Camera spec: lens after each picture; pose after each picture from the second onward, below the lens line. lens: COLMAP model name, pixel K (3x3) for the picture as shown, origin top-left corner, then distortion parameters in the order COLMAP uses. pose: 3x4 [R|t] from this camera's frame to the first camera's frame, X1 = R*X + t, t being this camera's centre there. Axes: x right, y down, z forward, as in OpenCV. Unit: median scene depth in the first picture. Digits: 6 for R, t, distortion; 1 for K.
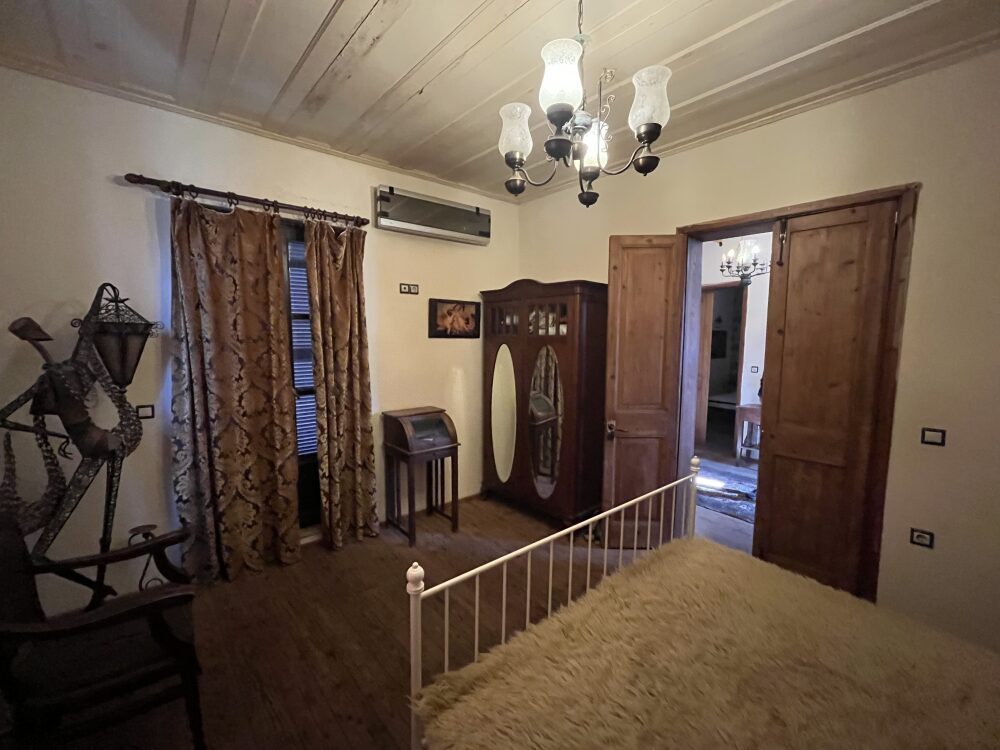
lens RADIAL K [[403.6, 0, 497.3], [0, 403.6, 376.3], [0, 0, 1]] dist [-0.004435, -0.001046]
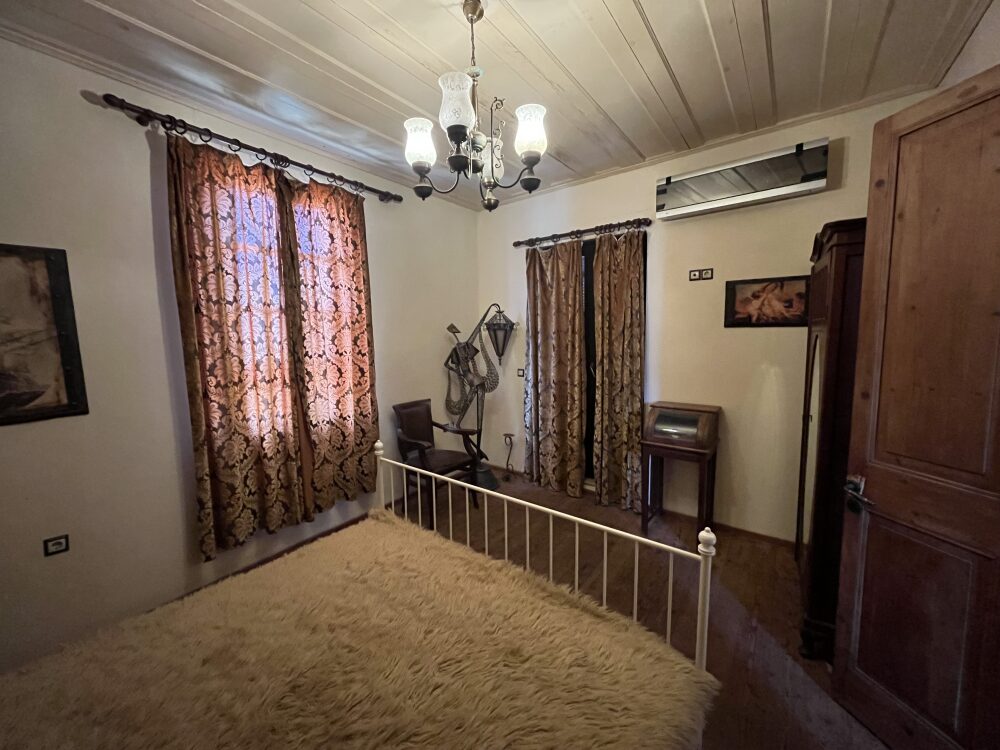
lens RADIAL K [[403.6, 0, 497.4], [0, 403.6, 374.9], [0, 0, 1]] dist [-0.004435, -0.001046]
pose [[0.213423, 0.093643, -0.972462, 0.684058], [-0.080061, 0.993724, 0.078120, -0.026809], [0.973674, 0.061184, 0.219580, 0.408670]]
